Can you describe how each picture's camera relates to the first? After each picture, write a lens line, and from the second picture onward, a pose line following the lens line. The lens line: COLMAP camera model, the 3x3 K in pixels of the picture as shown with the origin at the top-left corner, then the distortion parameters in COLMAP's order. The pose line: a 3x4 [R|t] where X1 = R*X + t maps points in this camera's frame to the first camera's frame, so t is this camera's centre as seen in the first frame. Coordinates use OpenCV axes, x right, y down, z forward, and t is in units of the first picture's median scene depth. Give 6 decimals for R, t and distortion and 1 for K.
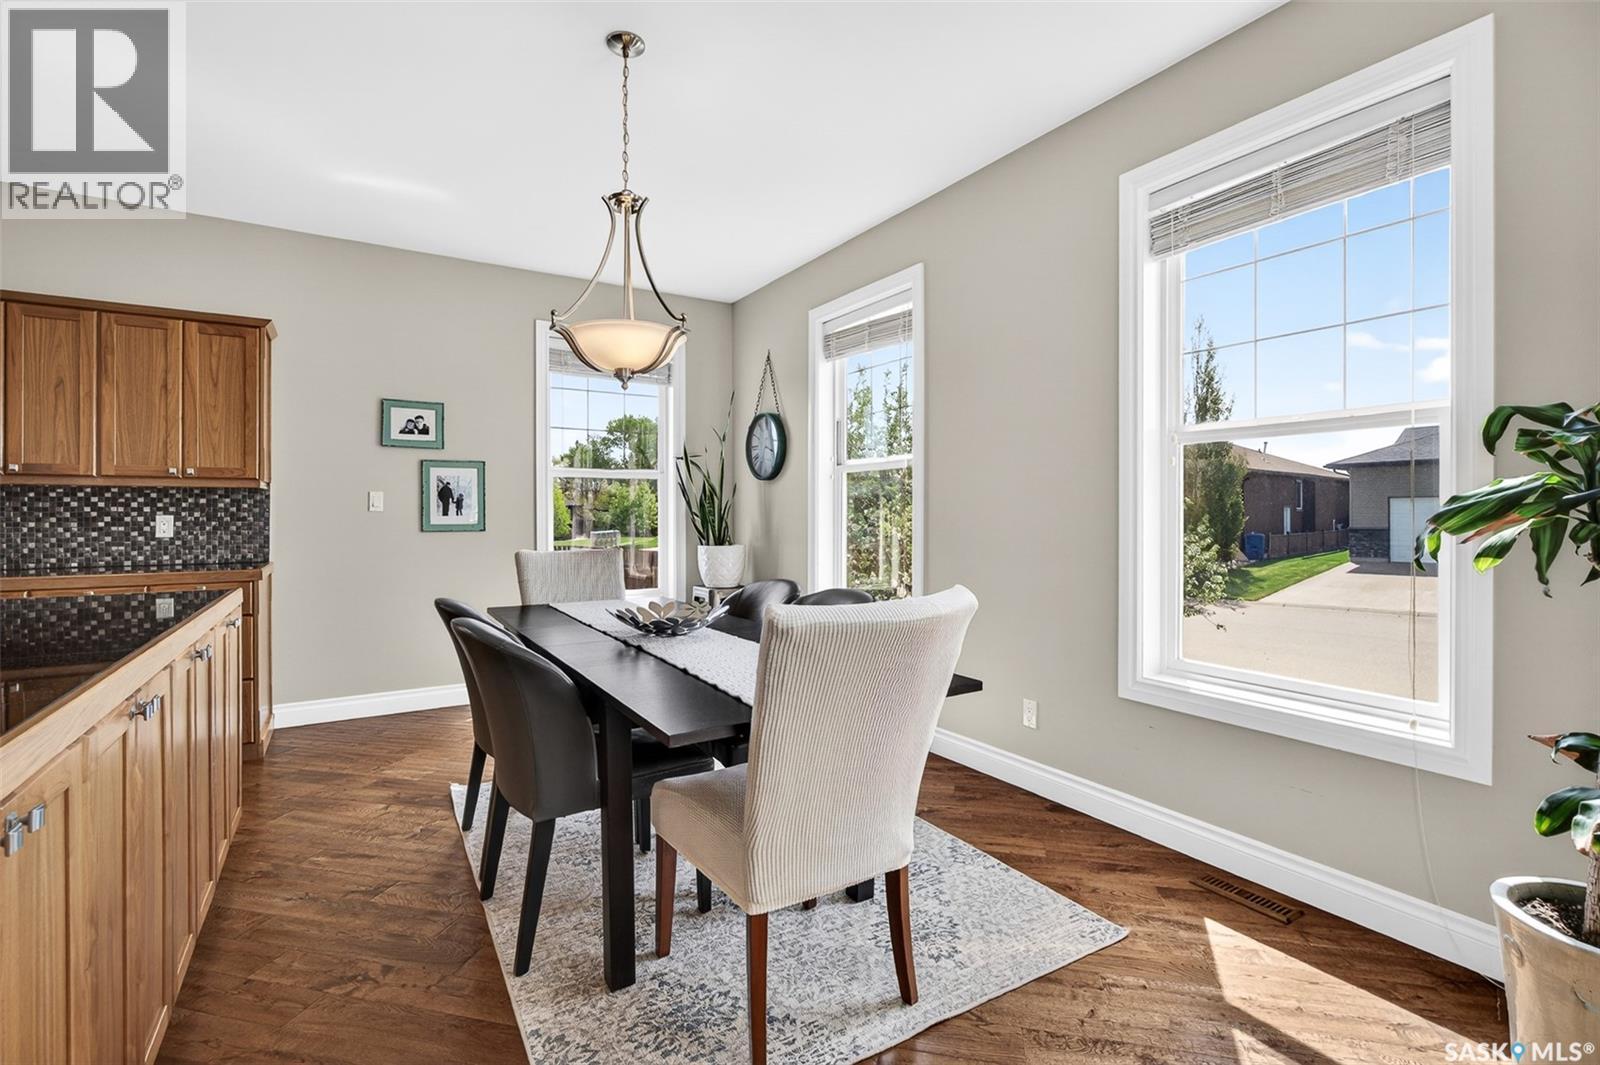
lens RADIAL K [[722.0, 0, 795.9], [0, 722.0, 511.1], [0, 0, 1]] dist [-0.004915, 0.000297]
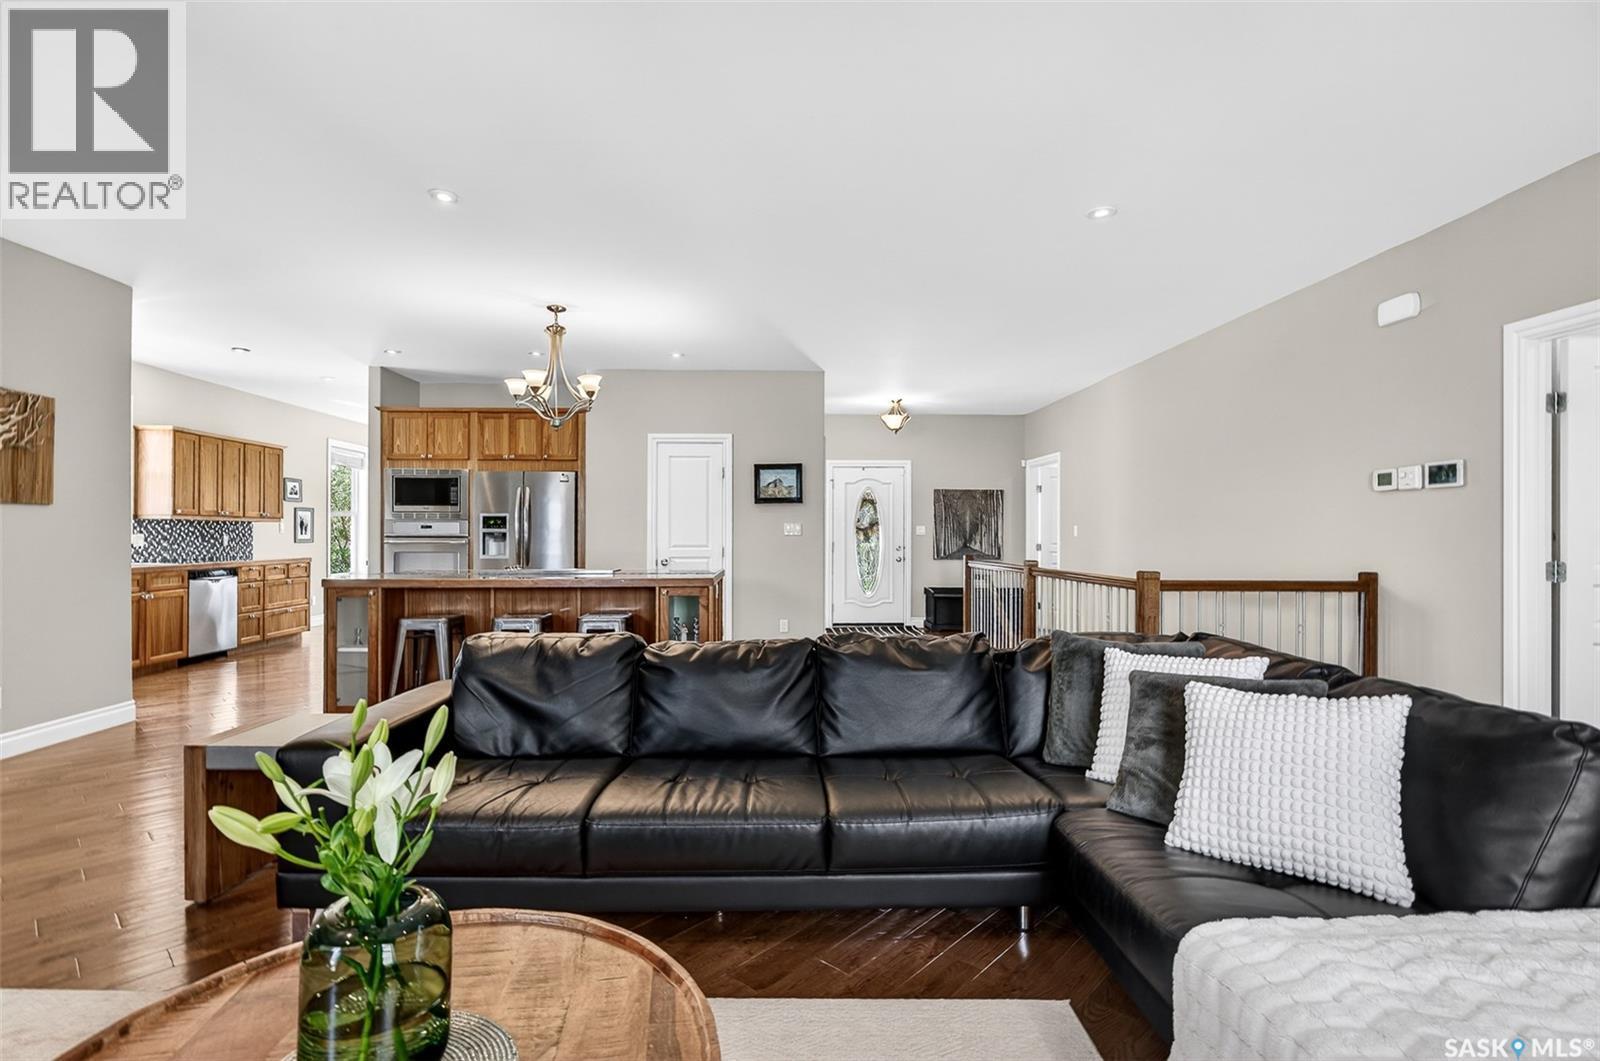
lens RADIAL K [[748.2, 0, 771.4], [0, 748.2, 529.1], [0, 0, 1]] dist [0.032423, -0.000253]
pose [[0.514343, 0.009113, 0.857536, -1.949192], [-0.005151, 0.999958, -0.007537, -0.001027], [-0.857569, -0.000541, 0.514369, -1.475583]]
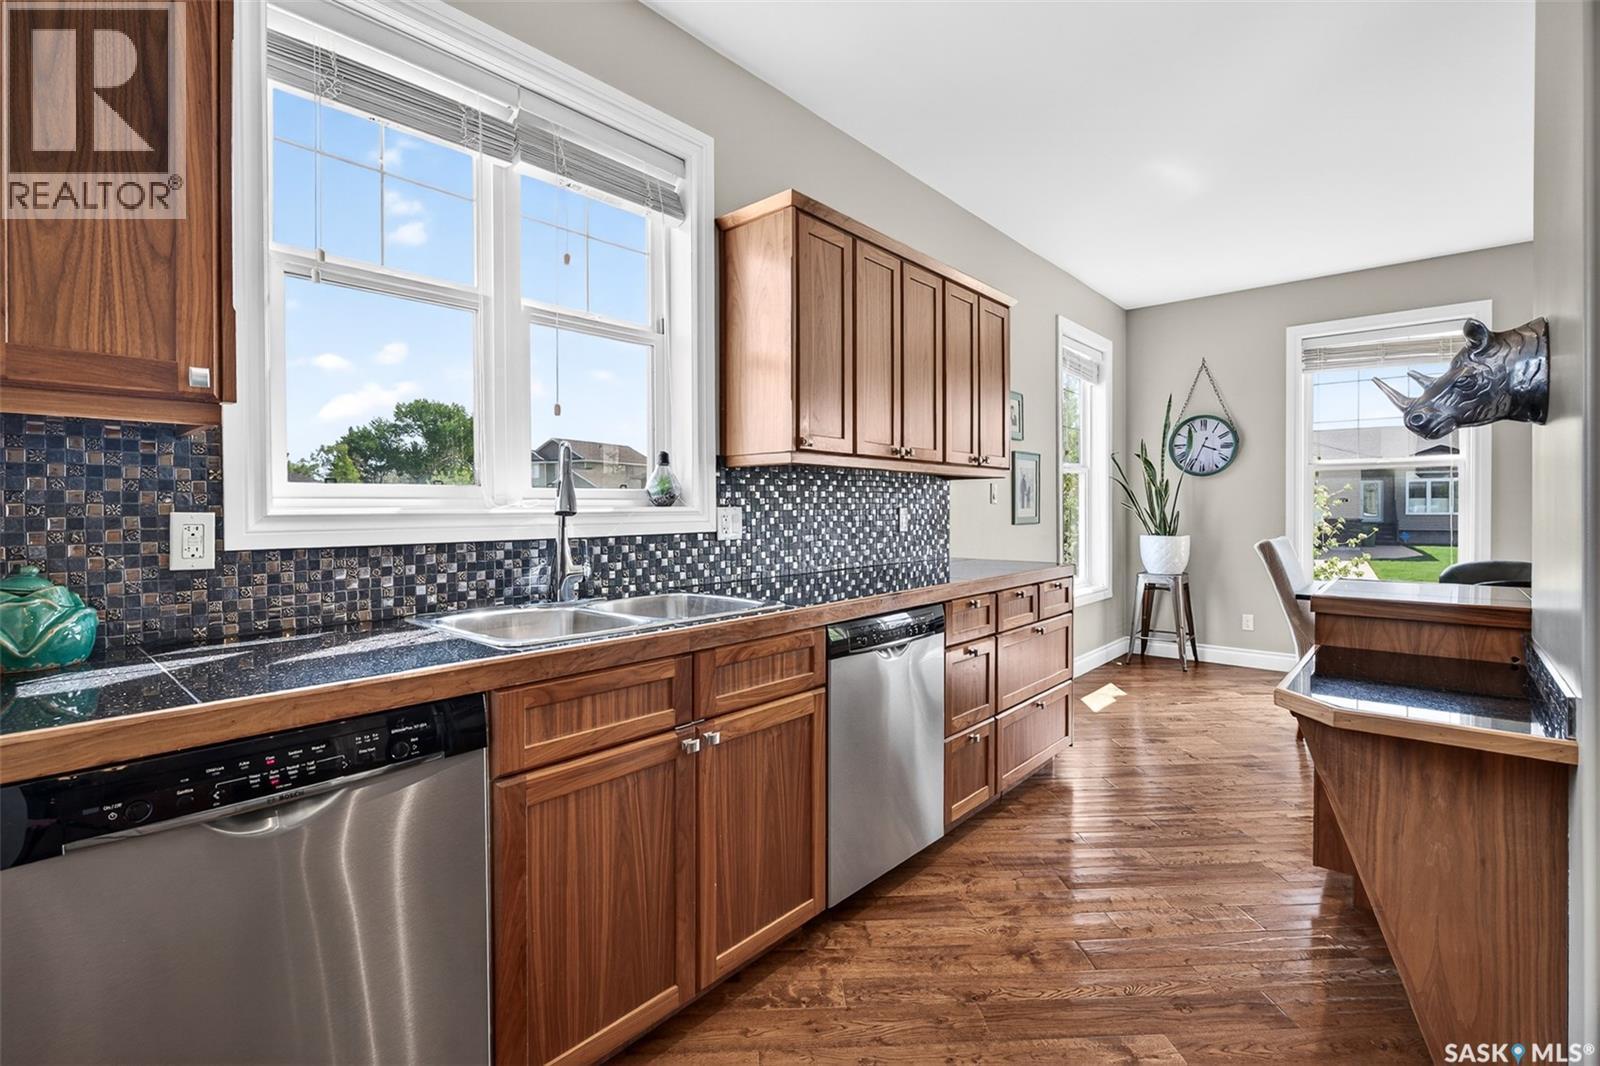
lens RADIAL K [[732.4, 0, 806.0], [0, 732.4, 508.2], [0, 0, 1]] dist [-0.013272, 0.002106]
pose [[0.952883, -0.001556, 0.303334, -1.270205], [0.001255, 0.999999, 0.001190, 0.005428], [-0.303336, -0.000753, 0.952884, 0.169867]]
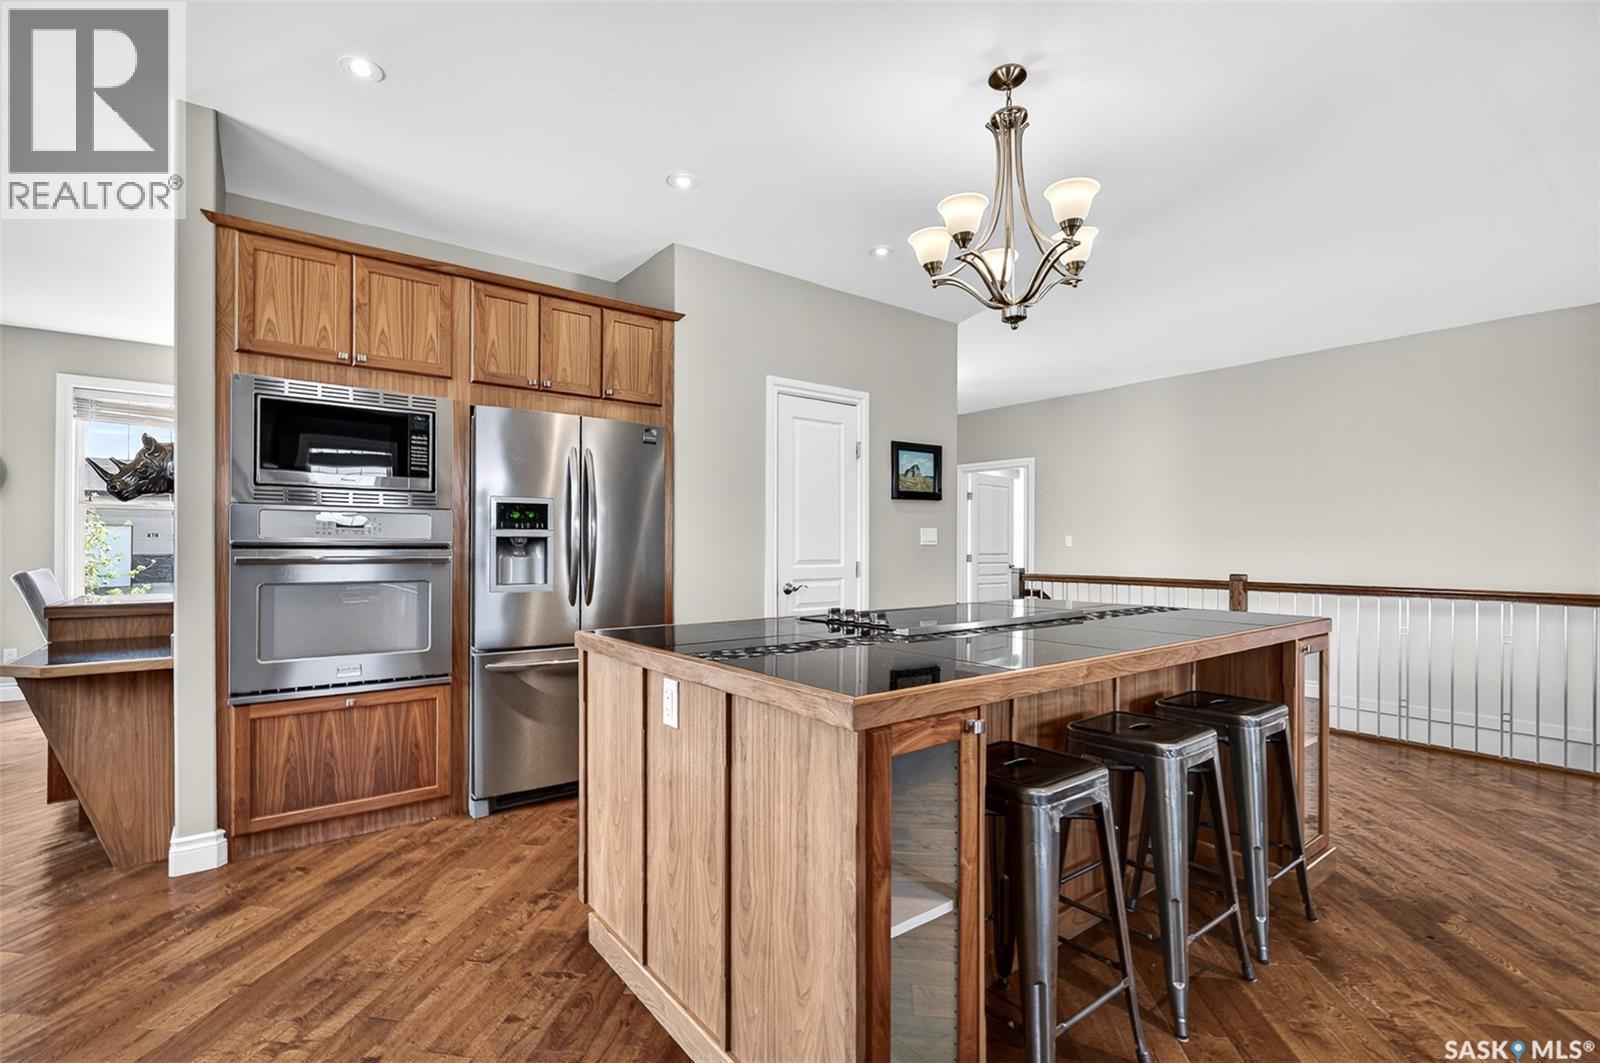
lens RADIAL K [[719.5, 0, 791.6], [0, 719.5, 540.9], [0, 0, 1]] dist [-0.009519, -0.000441]
pose [[-0.099925, 0.006336, 0.994975, -1.571127], [-0.007118, 0.999950, -0.007082, 0.004529], [-0.994969, -0.007790, -0.099875, -0.139708]]
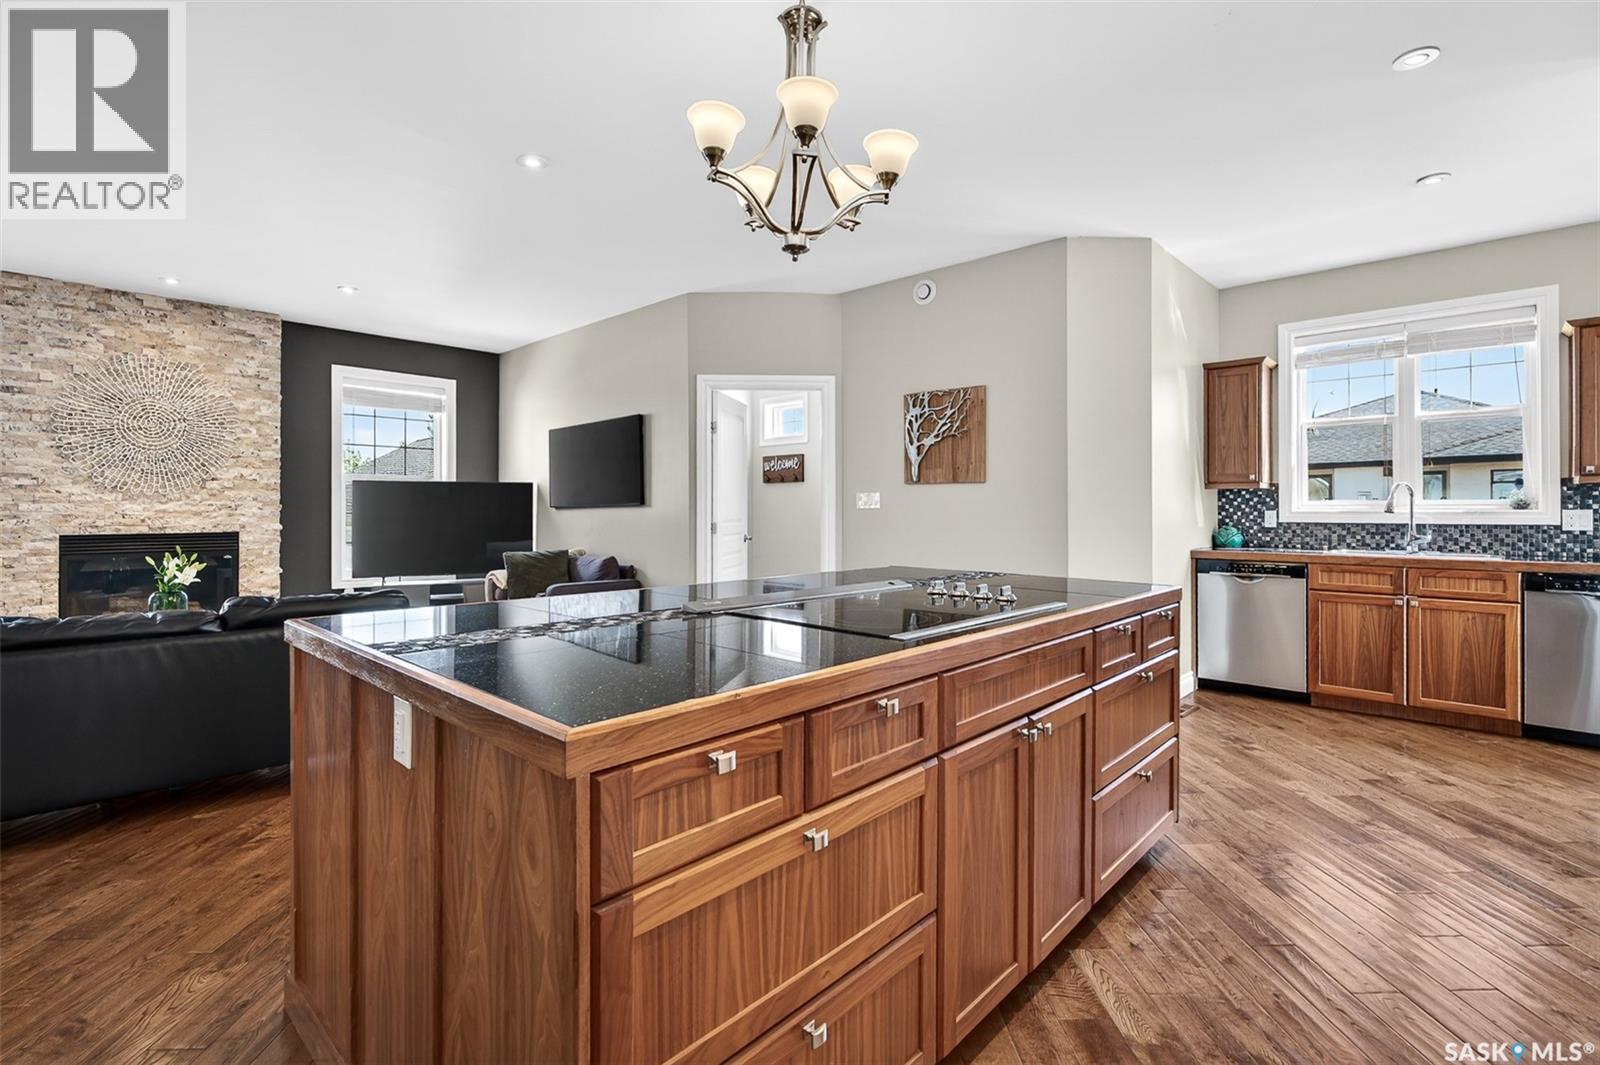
lens RADIAL K [[732.4, 0, 806.0], [0, 732.4, 507.7], [0, 0, 1]] dist [-0.013272, 0.002106]
pose [[0.271671, -0.000015, -0.962390, -0.404388], [0.000083, 1.000000, 0.000008, 0.001999], [0.962390, -0.000083, 0.271671, -0.551472]]
